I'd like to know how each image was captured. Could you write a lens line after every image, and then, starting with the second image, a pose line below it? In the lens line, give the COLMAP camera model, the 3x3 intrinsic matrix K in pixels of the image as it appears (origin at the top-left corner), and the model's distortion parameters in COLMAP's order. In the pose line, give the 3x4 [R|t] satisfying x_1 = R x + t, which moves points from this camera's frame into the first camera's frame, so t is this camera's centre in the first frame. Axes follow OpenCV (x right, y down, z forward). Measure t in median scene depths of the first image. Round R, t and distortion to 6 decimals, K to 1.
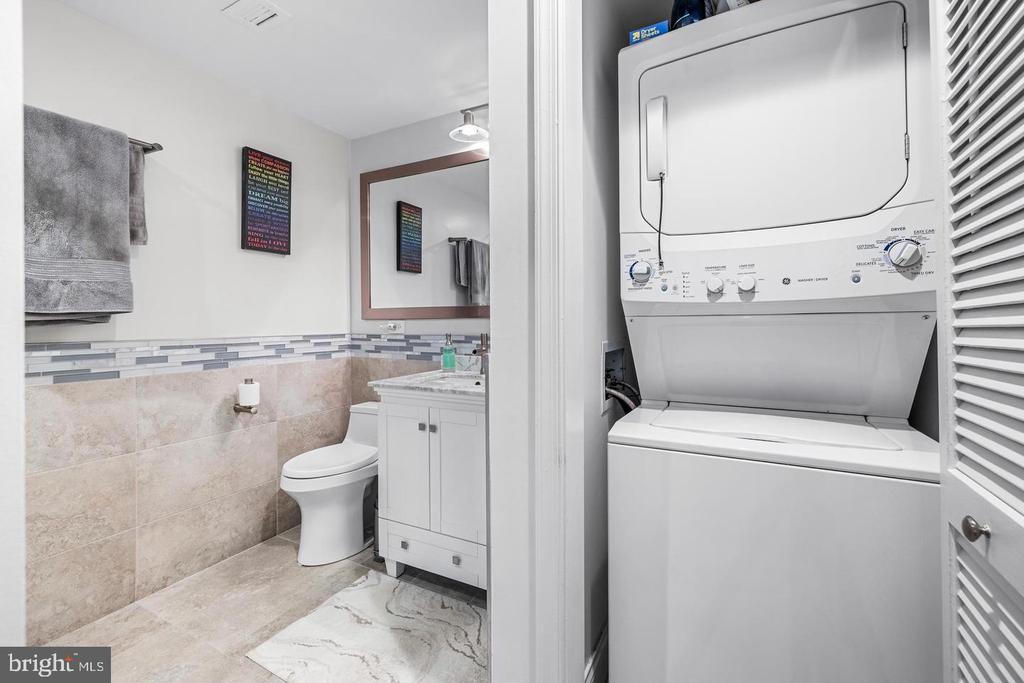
lens RADIAL K [[431.6, 0, 509.1], [0, 431.6, 323.5], [0, 0, 1]] dist [0.002569, -0.000483]
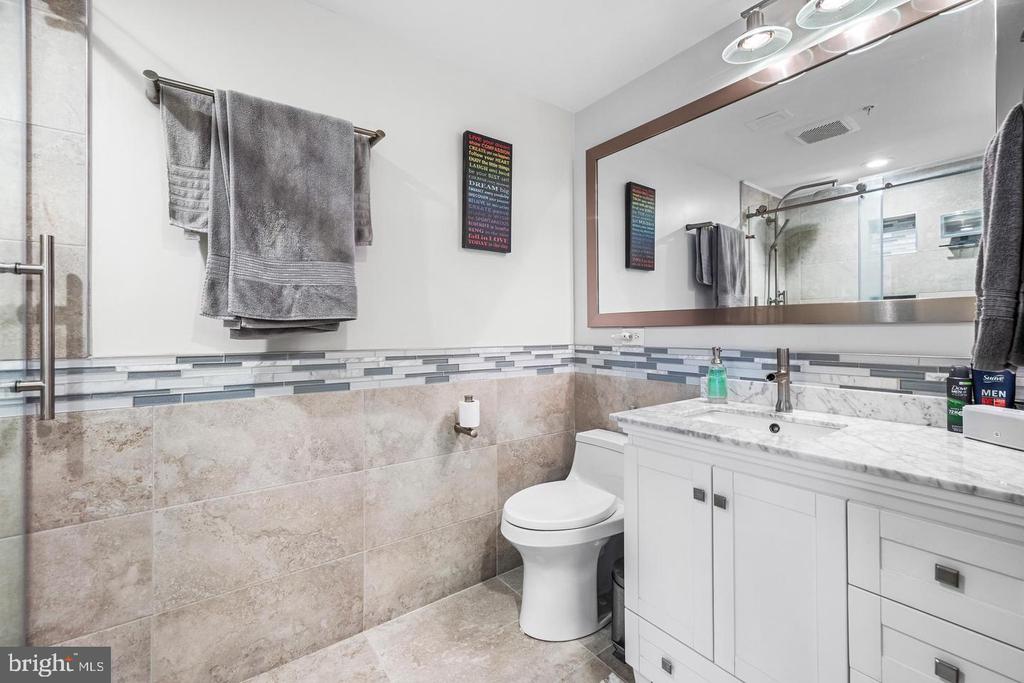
lens RADIAL K [[431.6, 0, 508.4], [0, 431.6, 330.8], [0, 0, 1]] dist [0.002569, -0.000483]
pose [[0.895138, -0.000921, -0.445787, -0.154024], [-0.001277, 0.999988, -0.004630, 0.001608], [0.445786, 0.004714, 0.895127, 0.275290]]
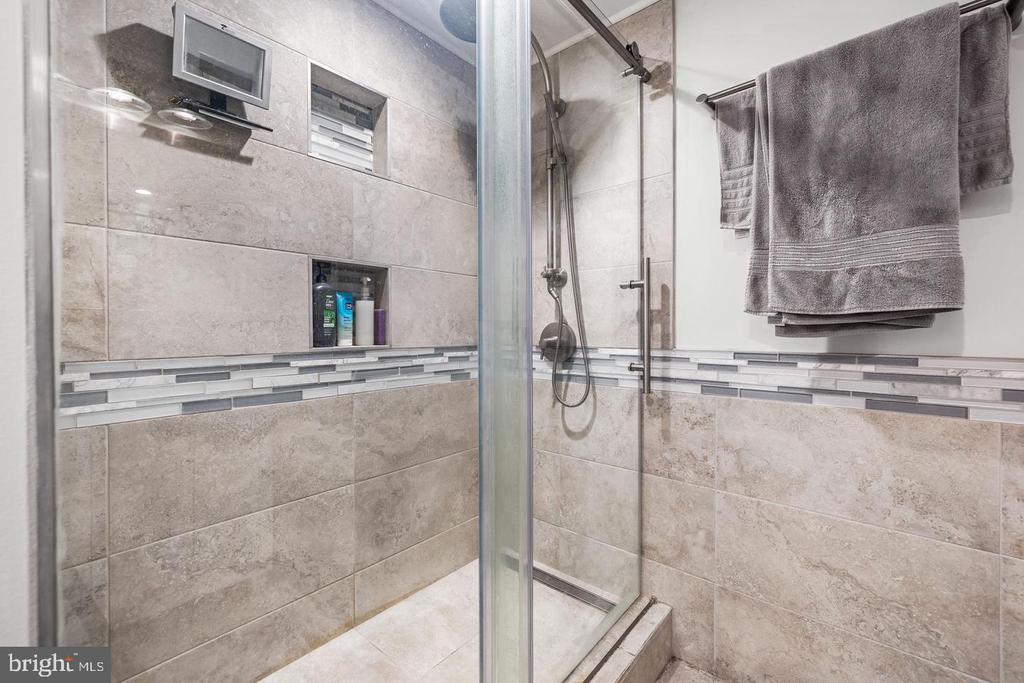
lens RADIAL K [[431.6, 0, 506.2], [0, 431.6, 333.8], [0, 0, 1]] dist [0.002569, -0.000483]
pose [[-0.238745, 0.008220, -0.971048, -0.141088], [-0.004930, 0.999941, 0.009677, 0.003809], [0.971070, 0.007097, -0.238690, 0.450034]]
